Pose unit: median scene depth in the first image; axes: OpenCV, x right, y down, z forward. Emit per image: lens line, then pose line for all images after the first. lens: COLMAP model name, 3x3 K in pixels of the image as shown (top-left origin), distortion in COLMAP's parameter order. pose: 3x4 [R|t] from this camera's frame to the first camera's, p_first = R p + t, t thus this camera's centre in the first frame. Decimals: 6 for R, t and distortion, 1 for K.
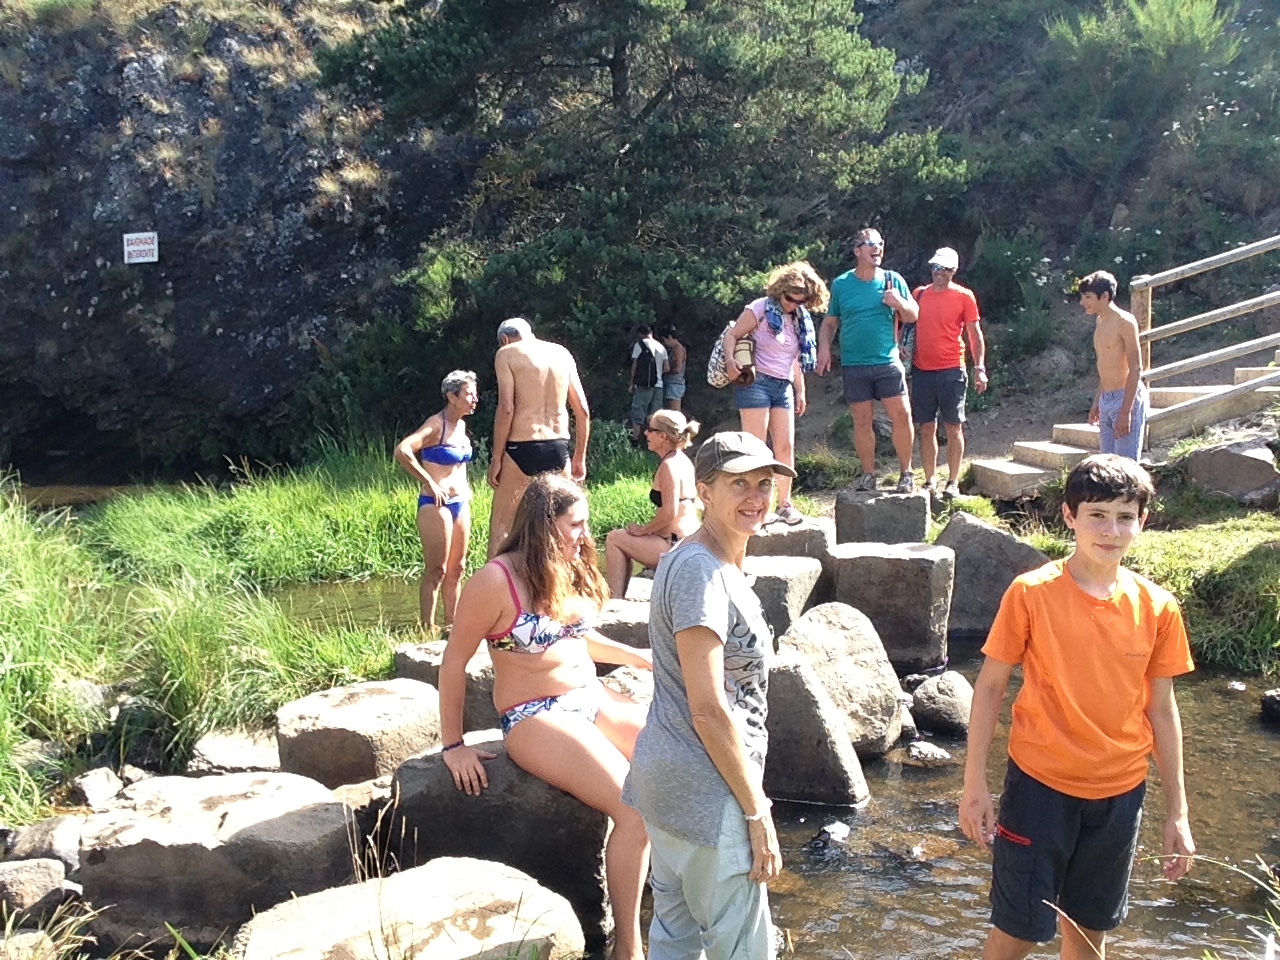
lens RADIAL K [[1213.7, 0, 616.0], [0, 1213.7, 487.8], [0, 0, 1]] dist [0.004517, -0.033421]
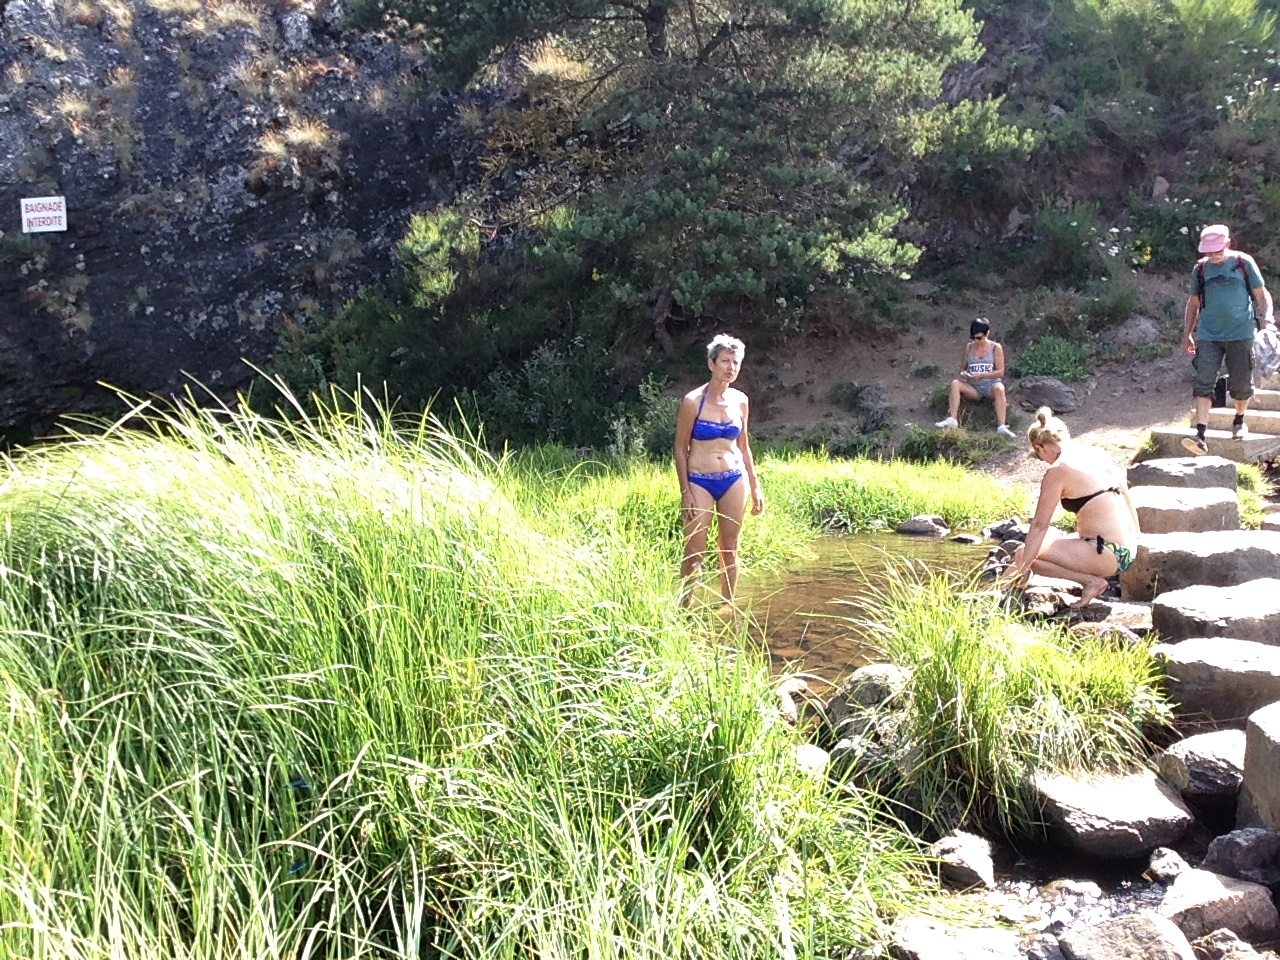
lens RADIAL K [[1213.7, 0, 616.0], [0, 1213.7, 487.8], [0, 0, 1]] dist [0.004517, -0.033421]
pose [[0.978034, -0.035411, 0.205416, -0.179277], [0.033162, 0.999346, 0.014383, -0.002017], [-0.205791, -0.007255, 0.978569, 0.069647]]
